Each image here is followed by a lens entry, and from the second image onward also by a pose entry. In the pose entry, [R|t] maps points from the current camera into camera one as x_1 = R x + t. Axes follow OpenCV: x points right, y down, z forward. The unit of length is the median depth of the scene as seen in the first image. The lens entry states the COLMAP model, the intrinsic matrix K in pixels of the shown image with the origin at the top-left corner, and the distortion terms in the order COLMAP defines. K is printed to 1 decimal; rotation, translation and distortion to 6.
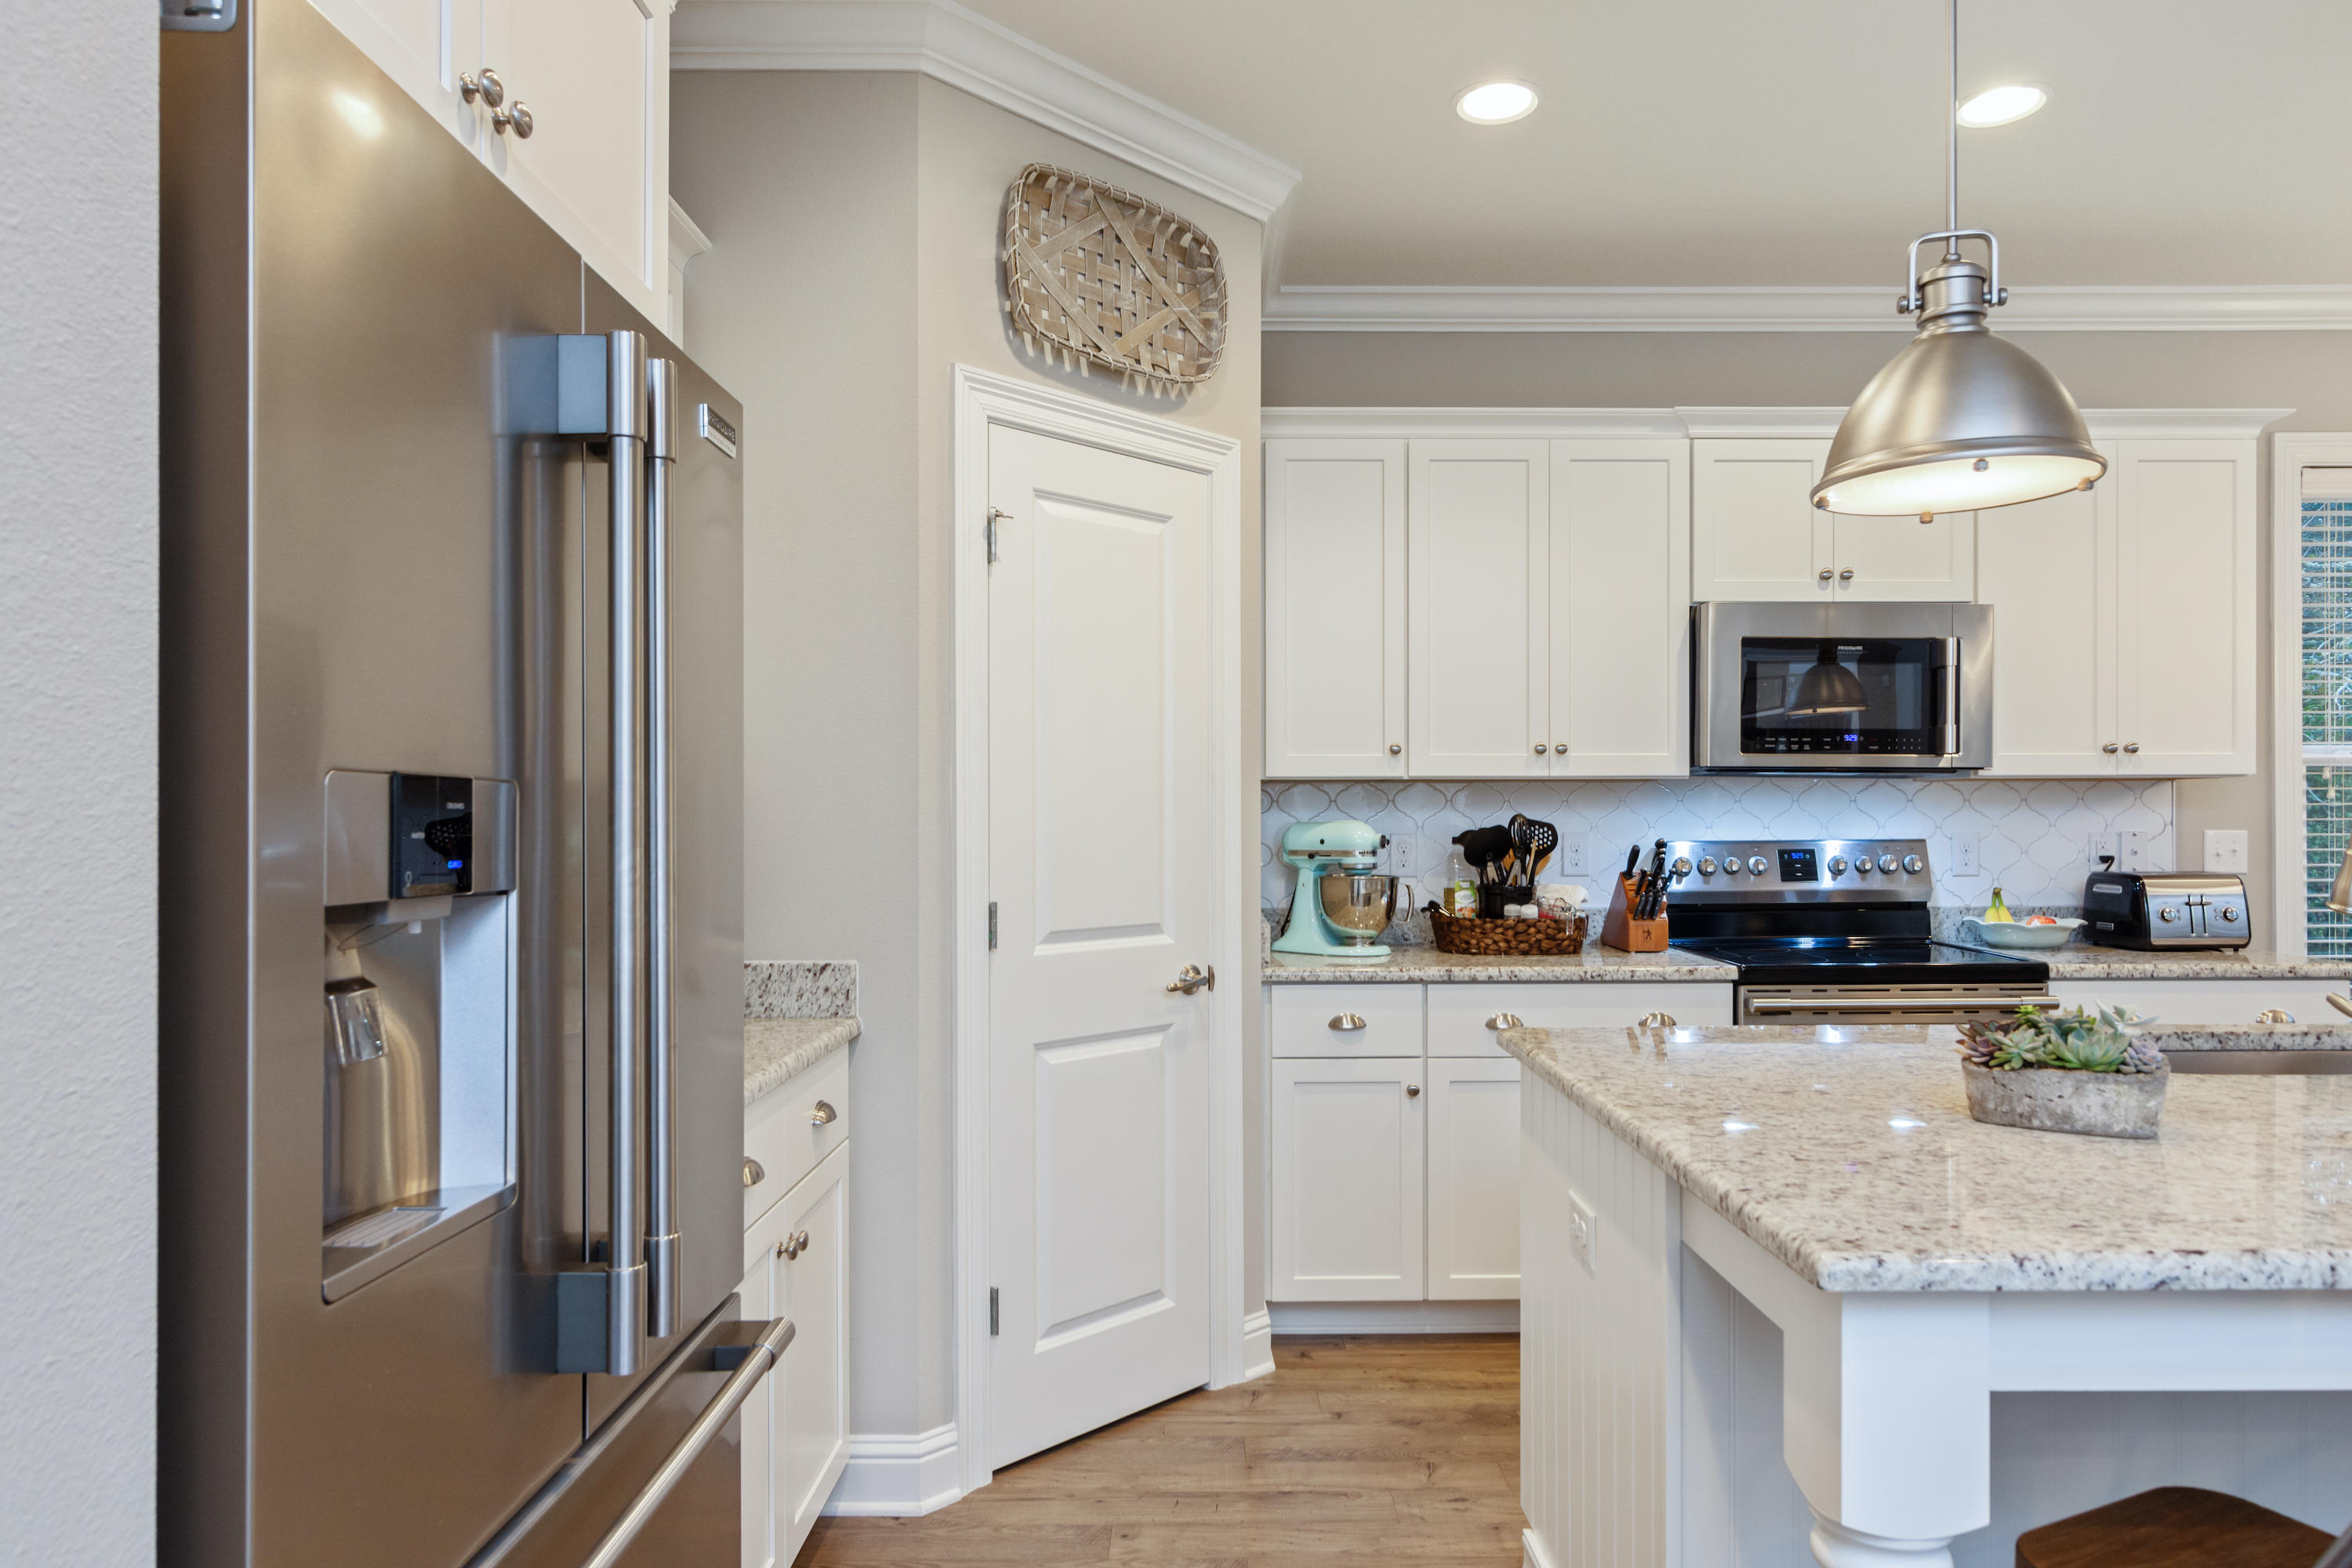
lens RADIAL K [[1467.6, 0, 1228.7], [0, 1467.6, 819.9], [0, 0, 1]] dist [-0.002314, 0.004103]
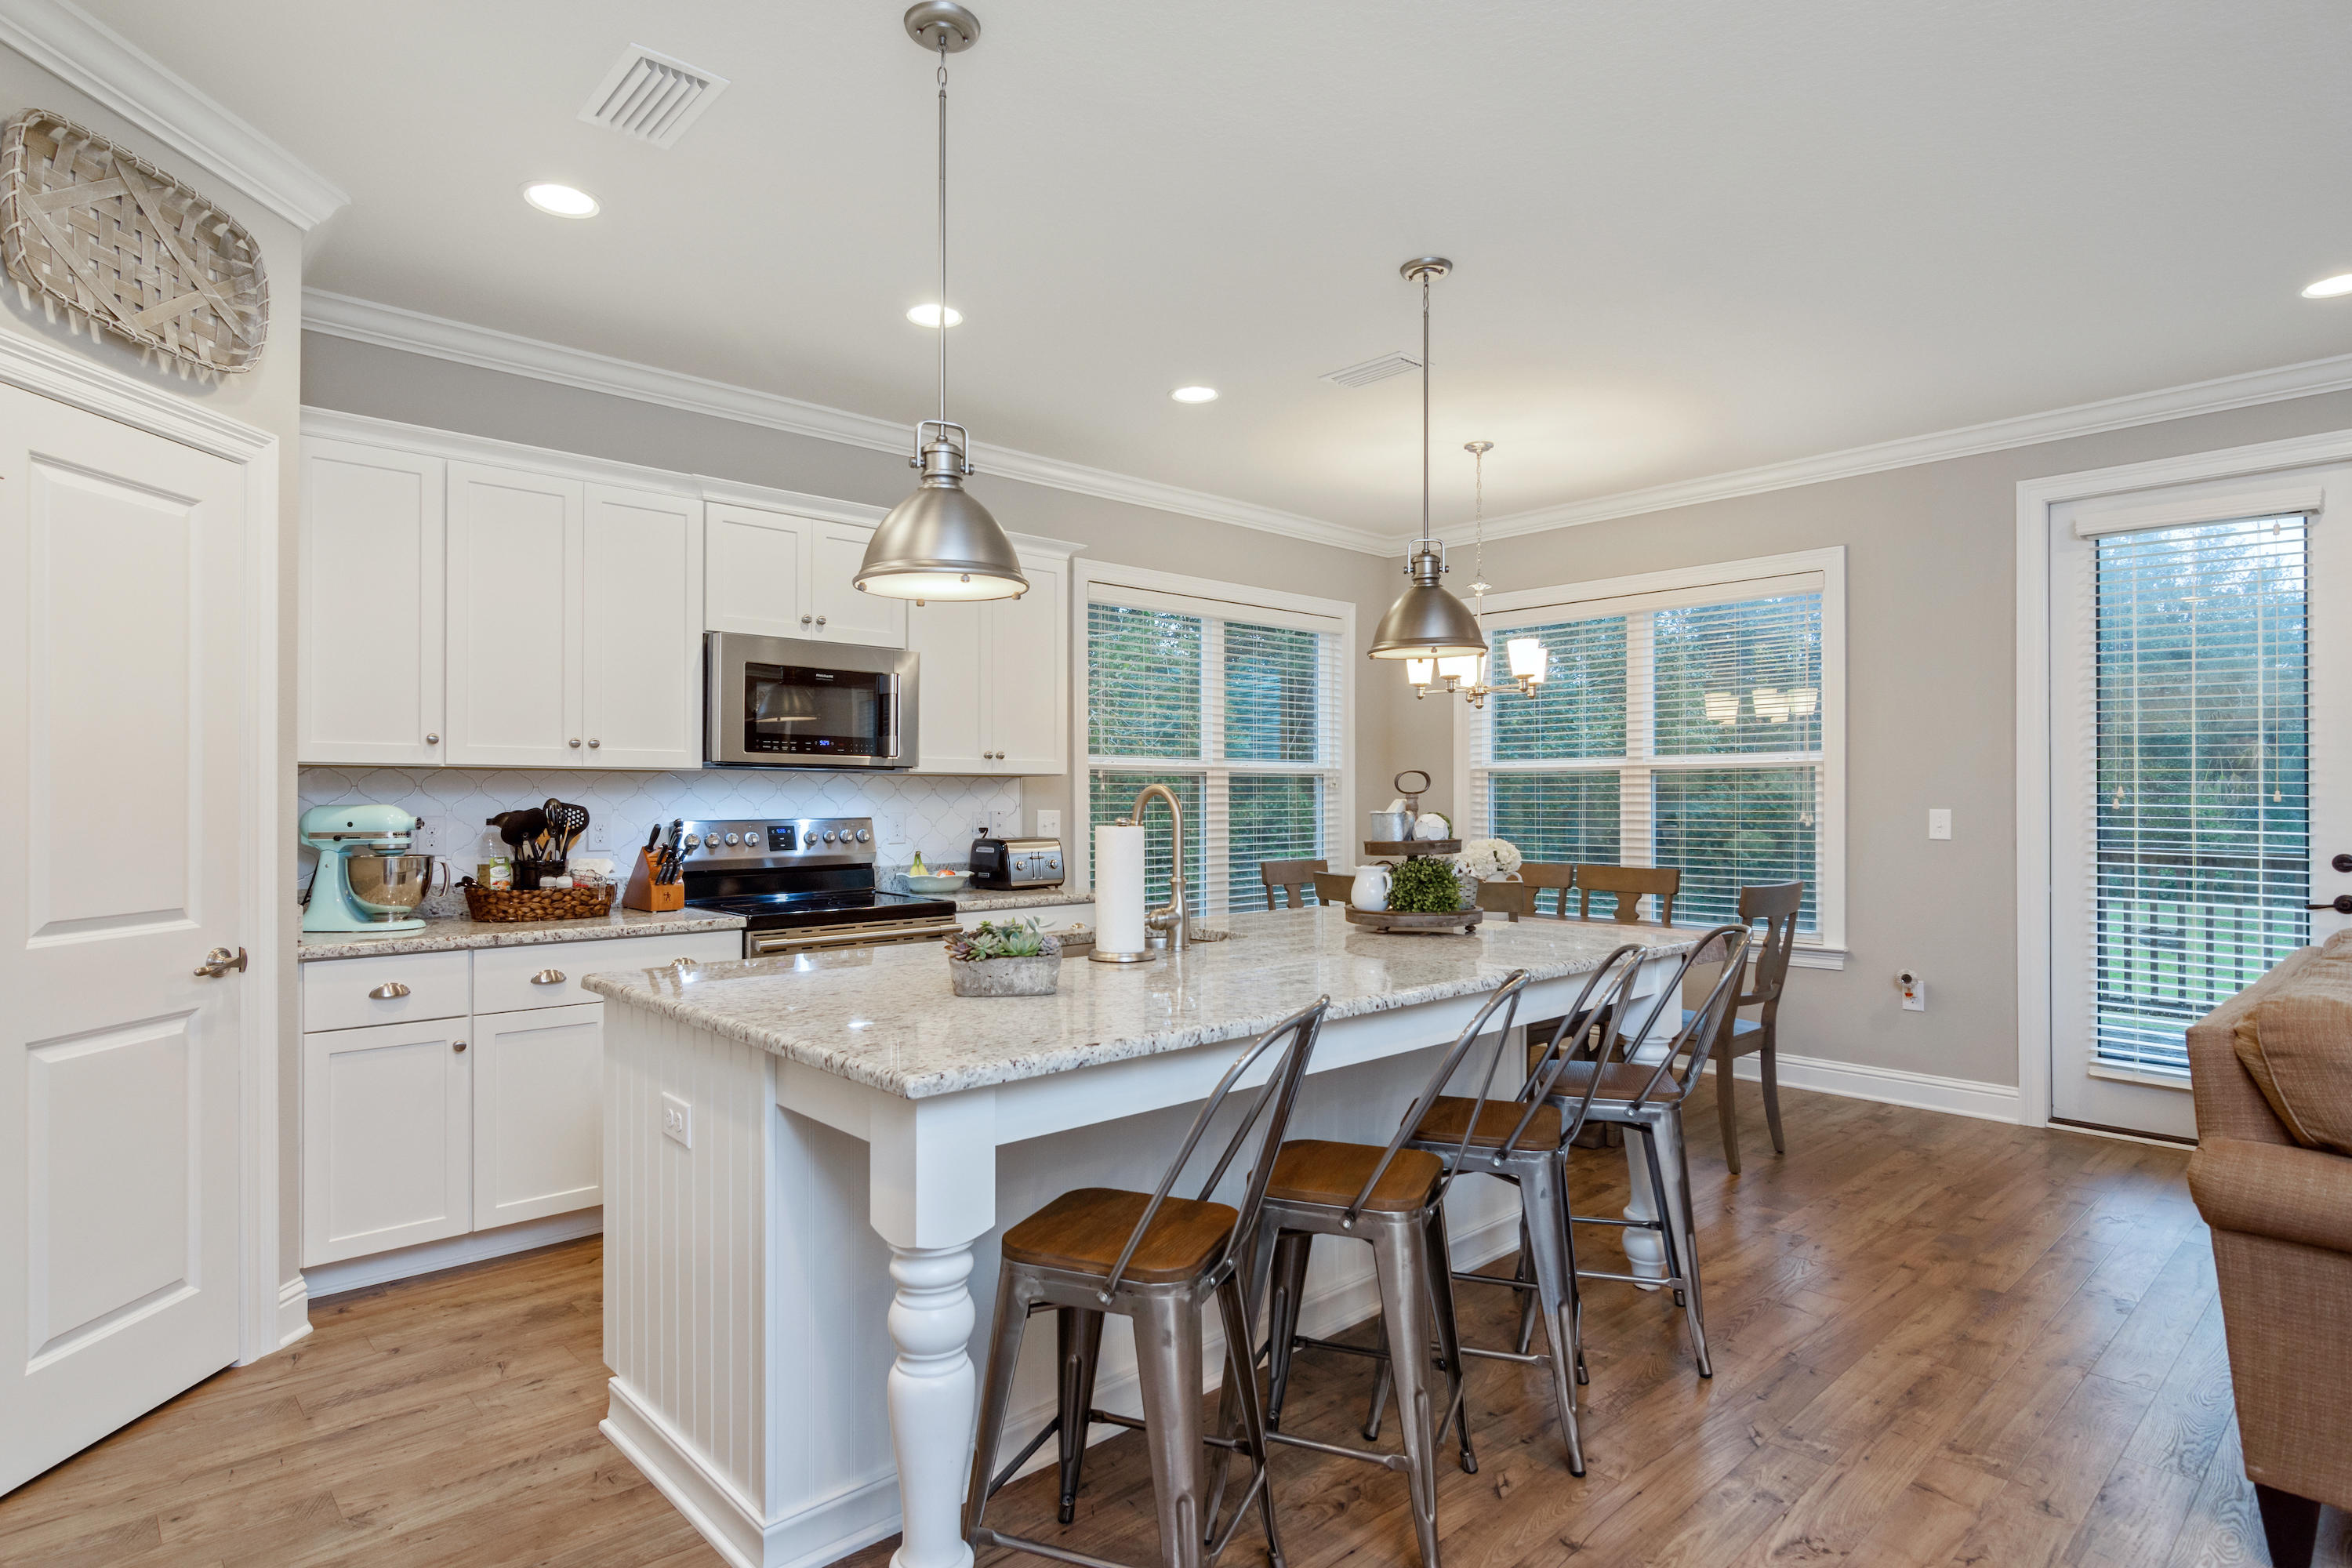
lens RADIAL K [[1230.8, 0, 1196.4], [0, 1230.8, 793.5], [0, 0, 1]] dist [-0.002570, 0.000018]
pose [[0.737895, 0.005141, 0.674896, -0.086546], [0.000471, 0.999967, -0.008132, 0.000155], [-0.674916, 0.006319, 0.737868, -0.063342]]
